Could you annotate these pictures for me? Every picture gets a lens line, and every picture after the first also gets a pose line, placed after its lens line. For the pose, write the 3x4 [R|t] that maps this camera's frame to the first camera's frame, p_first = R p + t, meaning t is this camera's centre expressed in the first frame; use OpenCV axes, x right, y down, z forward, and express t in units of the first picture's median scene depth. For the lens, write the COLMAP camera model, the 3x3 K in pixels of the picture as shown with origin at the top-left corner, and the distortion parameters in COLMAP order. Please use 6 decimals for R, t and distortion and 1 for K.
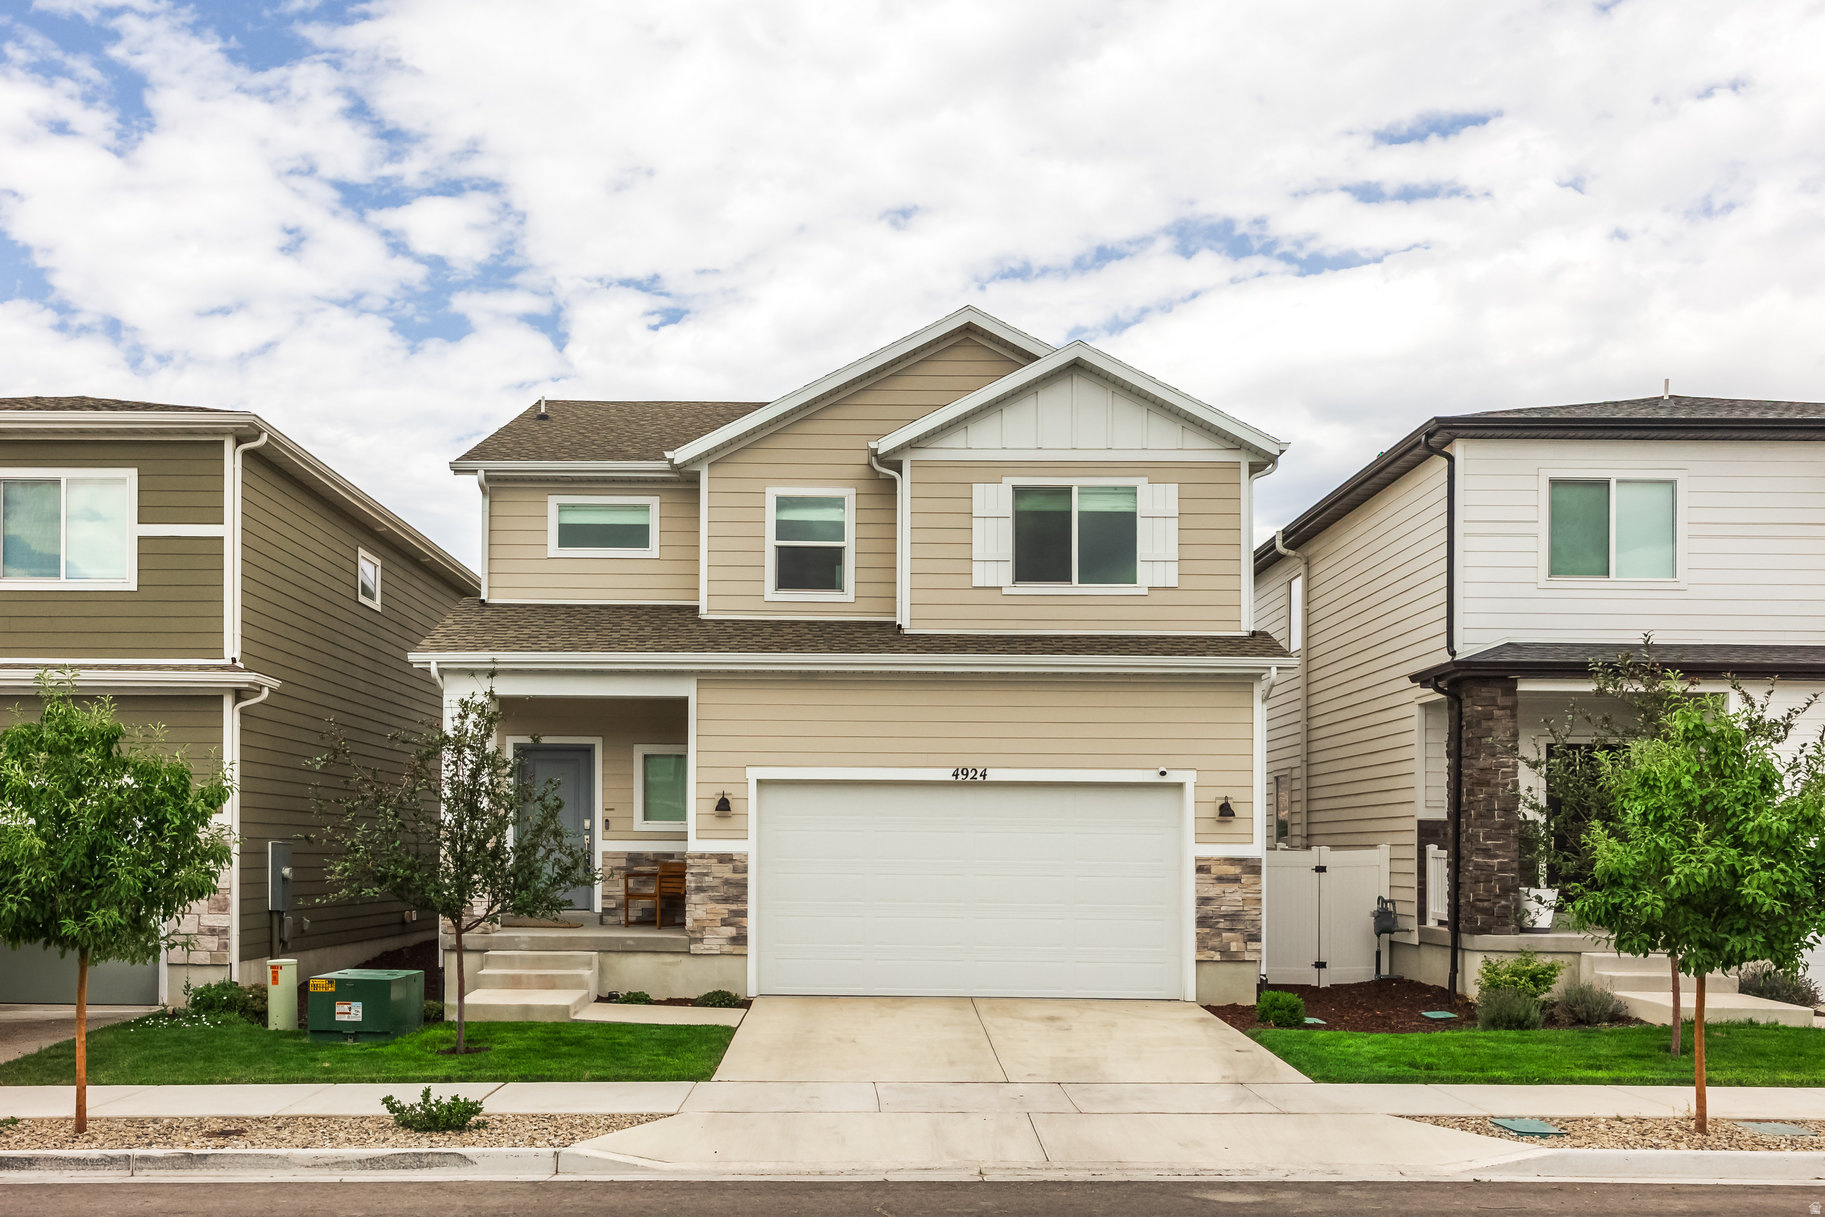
lens RADIAL K [[1524.0, 0, 734.7], [0, 1524.0, 652.4], [0, 0, 1]] dist [0.020395, 0.003068]
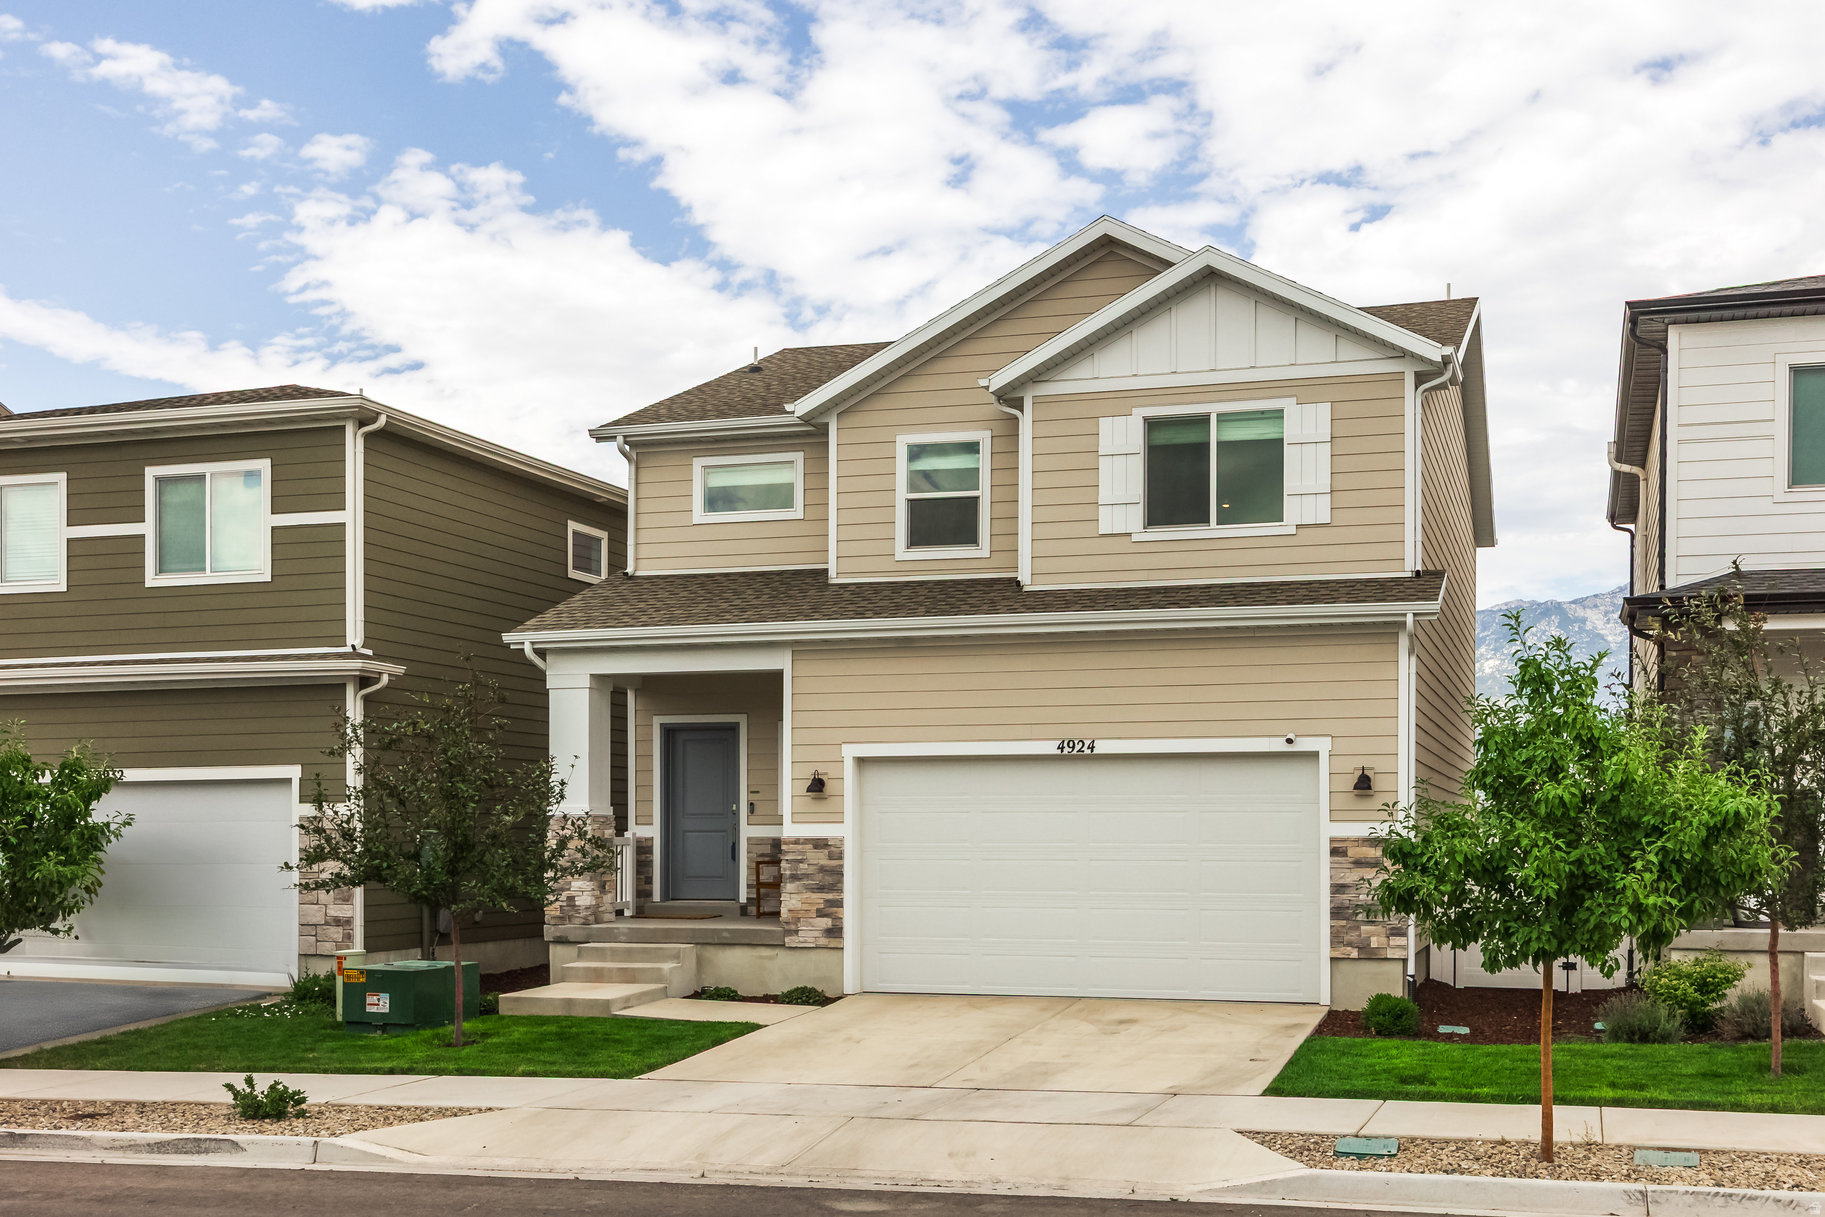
lens RADIAL K [[1758.8, 0, 972.0], [0, 1758.8, 609.1], [0, 0, 1]] dist [0.027990, 0.007935]
pose [[0.969134, -0.040435, -0.243194, 0.332560], [0.040961, 0.999157, -0.002893, 0.000090], [0.243106, -0.007158, 0.969973, -0.009290]]
